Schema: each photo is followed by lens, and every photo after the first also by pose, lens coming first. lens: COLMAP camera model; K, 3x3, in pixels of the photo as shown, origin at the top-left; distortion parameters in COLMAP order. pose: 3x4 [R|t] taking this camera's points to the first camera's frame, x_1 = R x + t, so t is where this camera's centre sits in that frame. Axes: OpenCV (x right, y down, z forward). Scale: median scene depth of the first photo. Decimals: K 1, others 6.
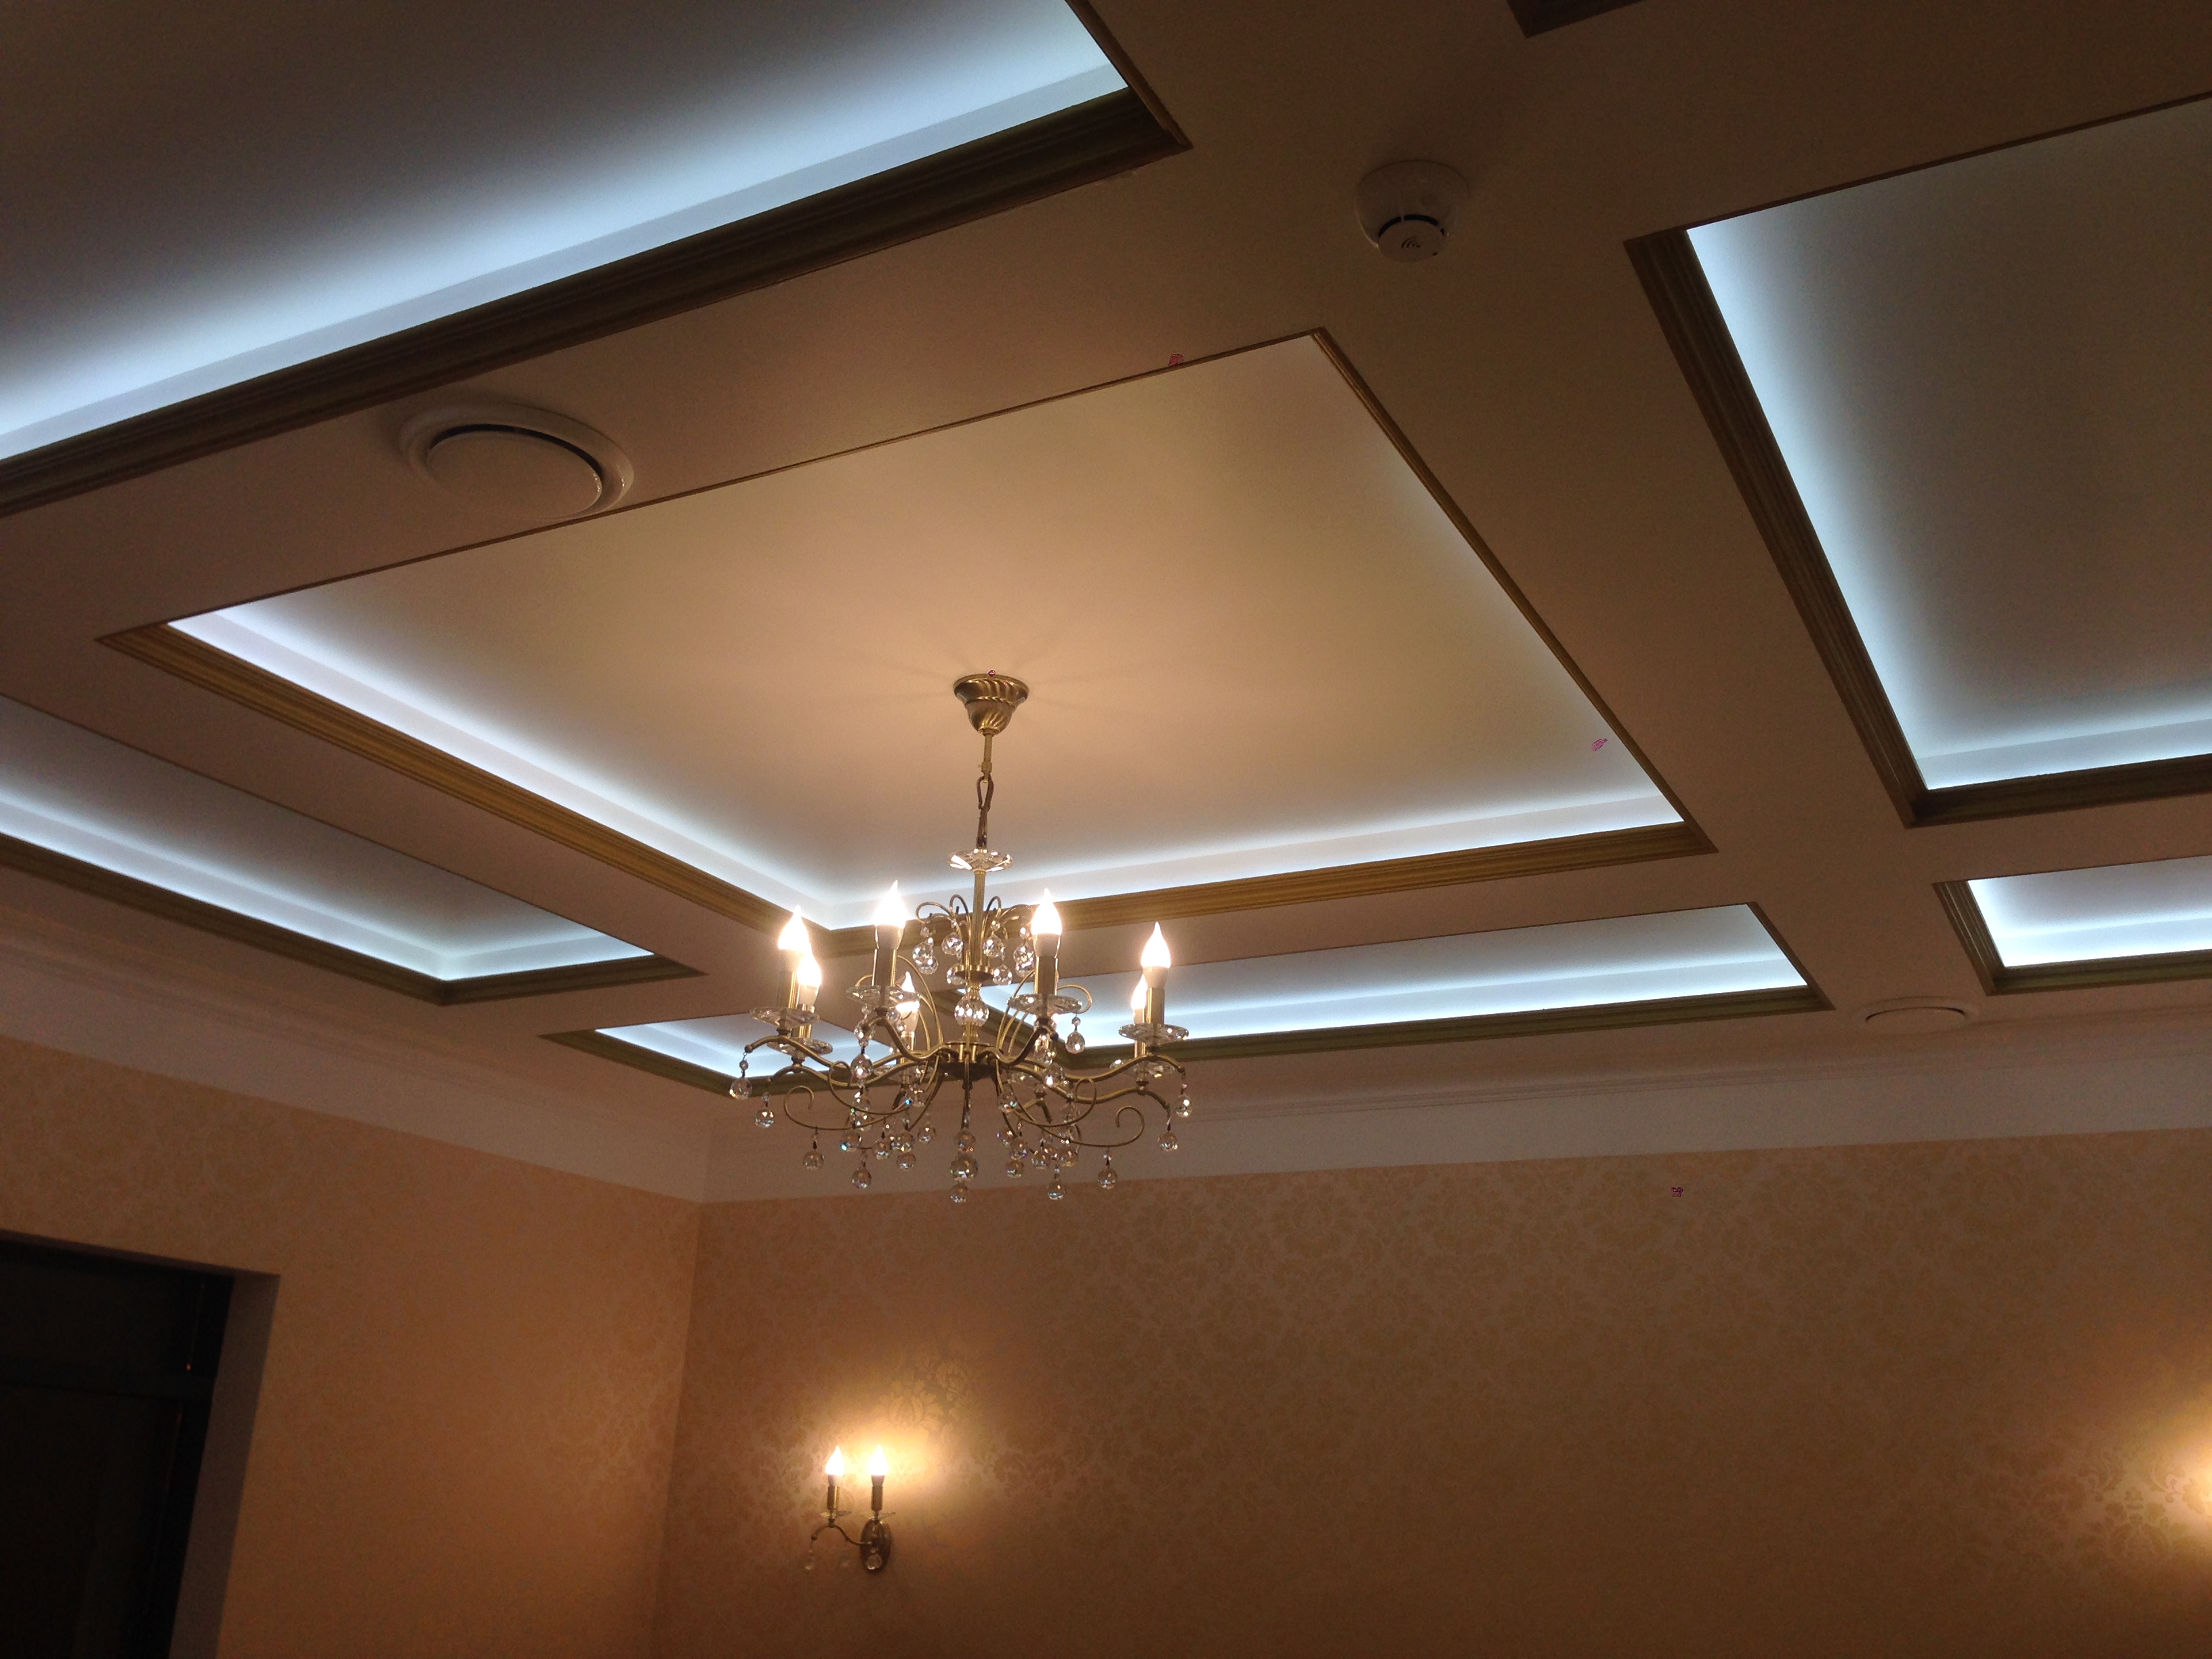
lens RADIAL K [[2021.6, 0, 1106.0], [0, 2021.6, 829.5], [0, 0, 1]] dist [0.114569, -0.189415]
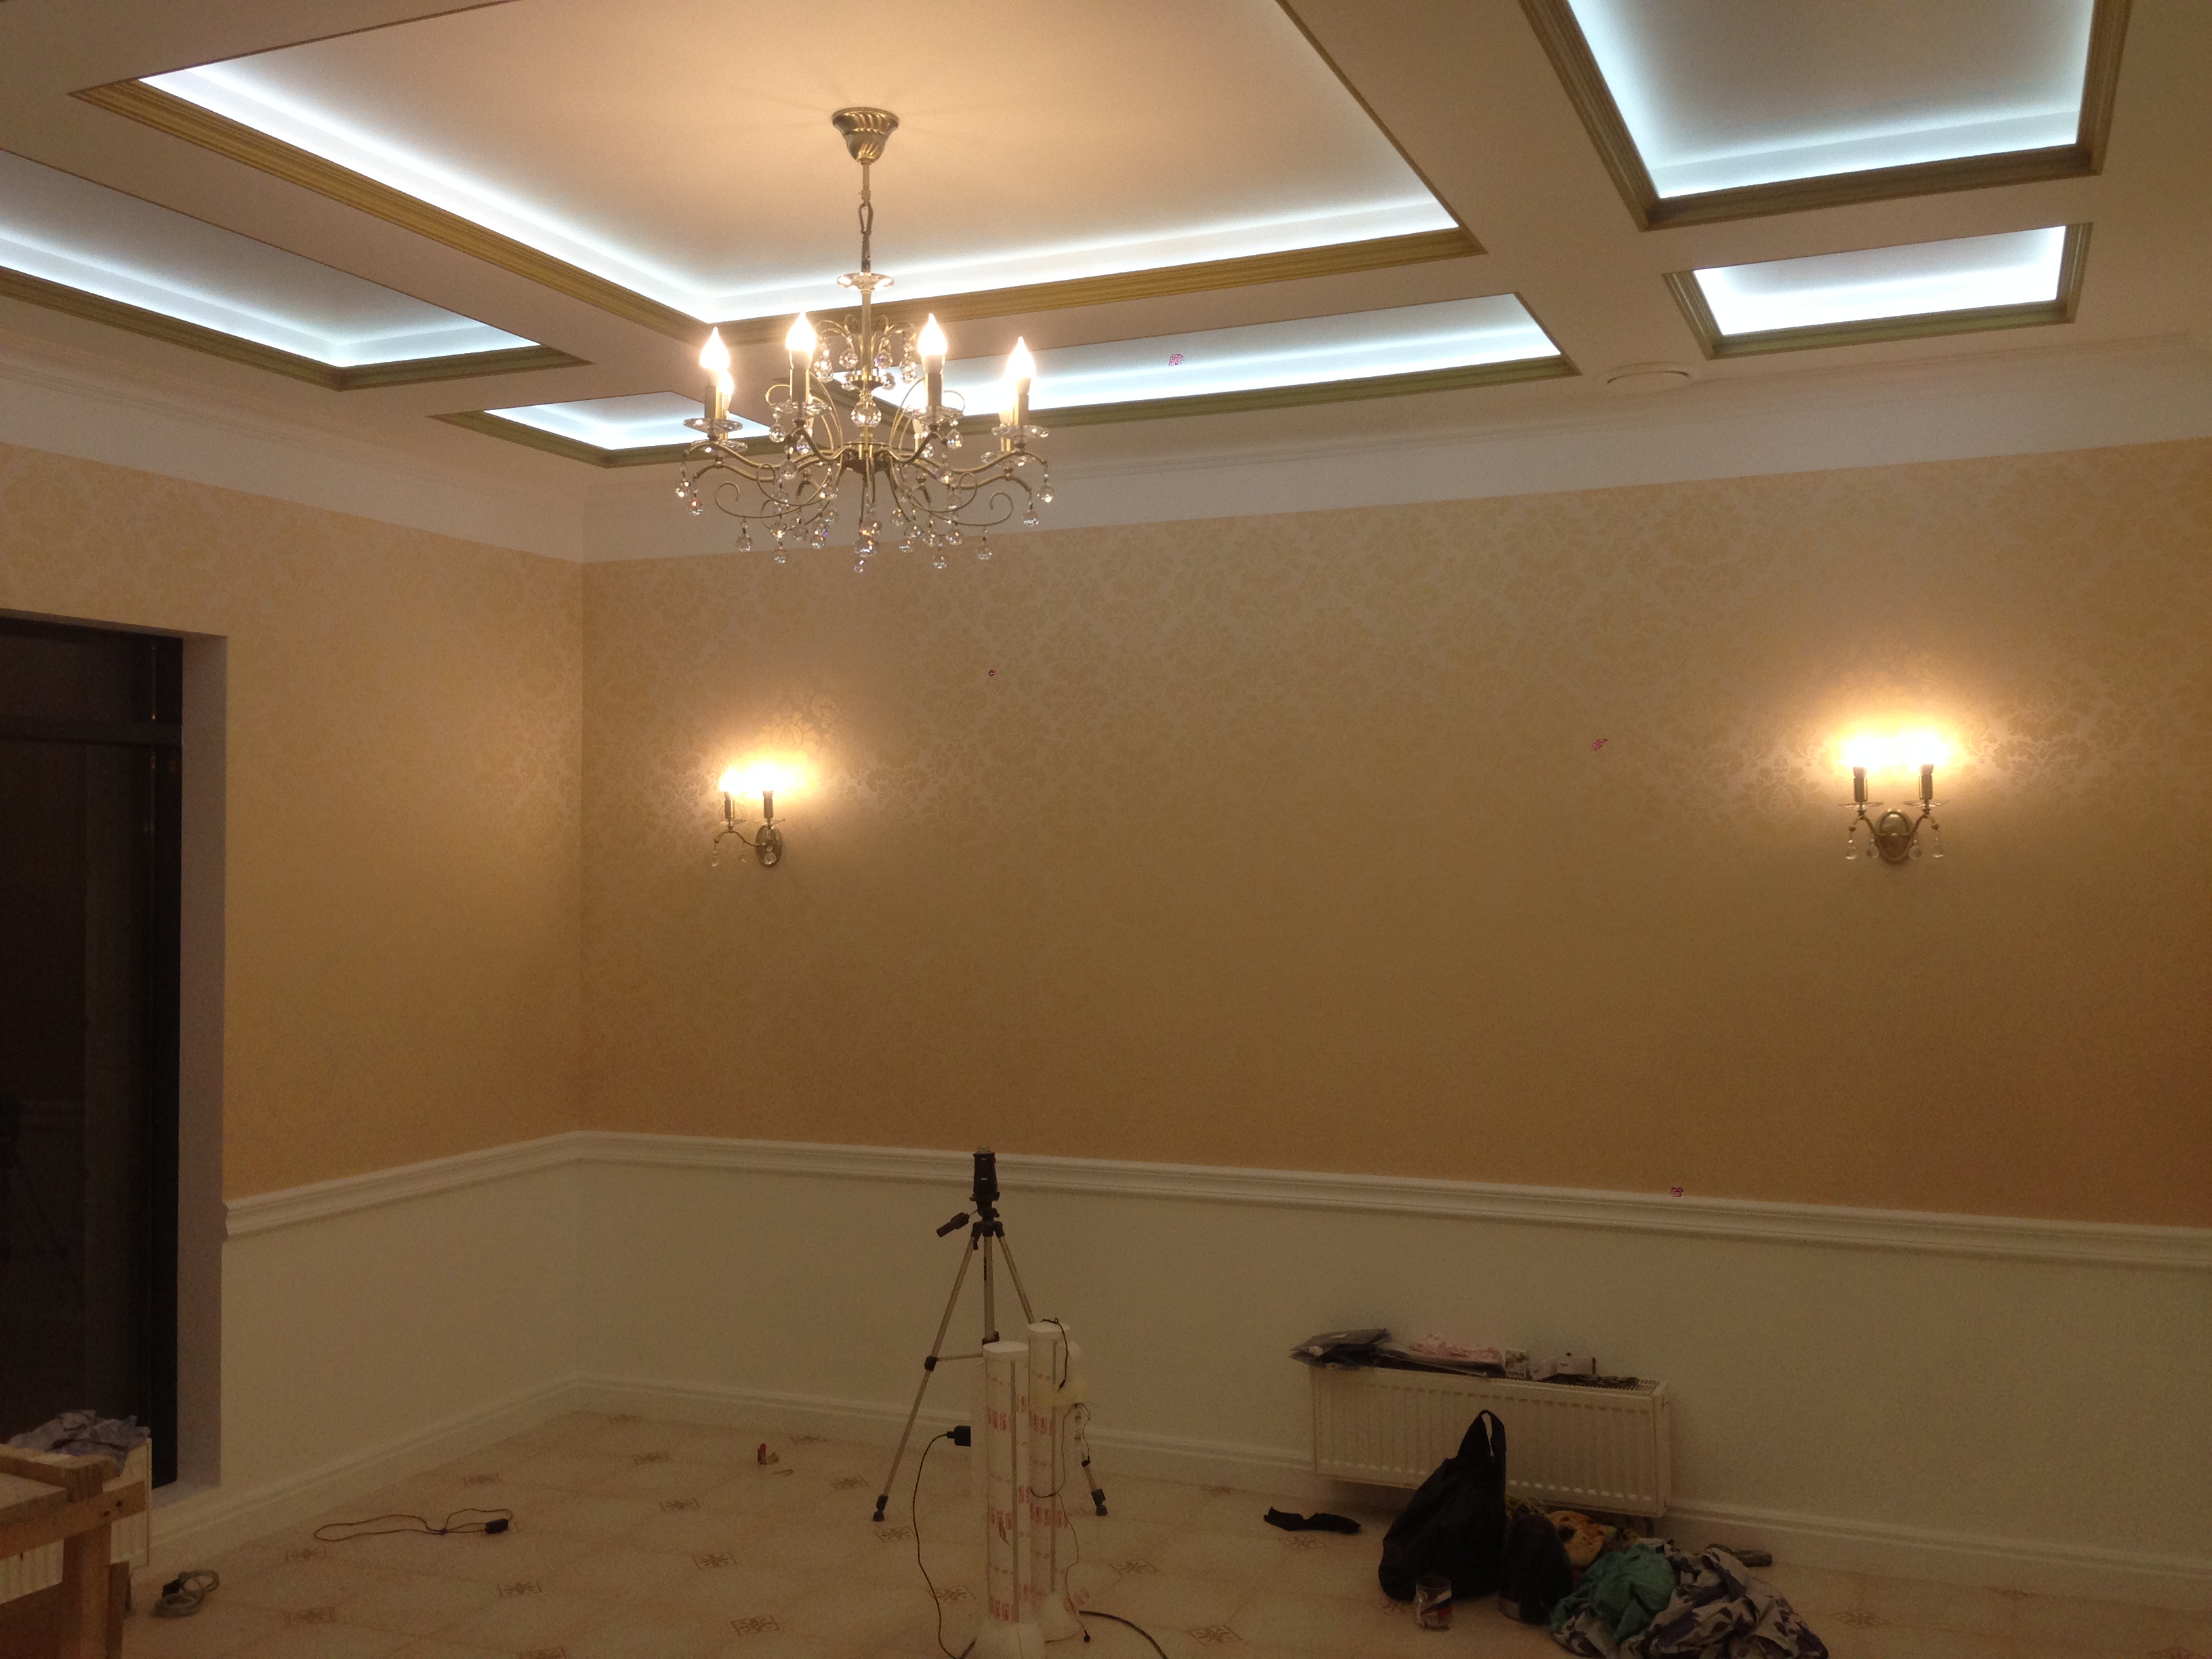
lens RADIAL K [[2021.6, 0, 1106.0], [0, 2021.6, 829.5], [0, 0, 1]] dist [0.114569, -0.189415]
pose [[0.995101, -0.039595, 0.090592, -0.029847], [0.008456, 0.947029, 0.321036, -0.042344], [-0.098505, -0.318697, 0.942724, -0.151759]]
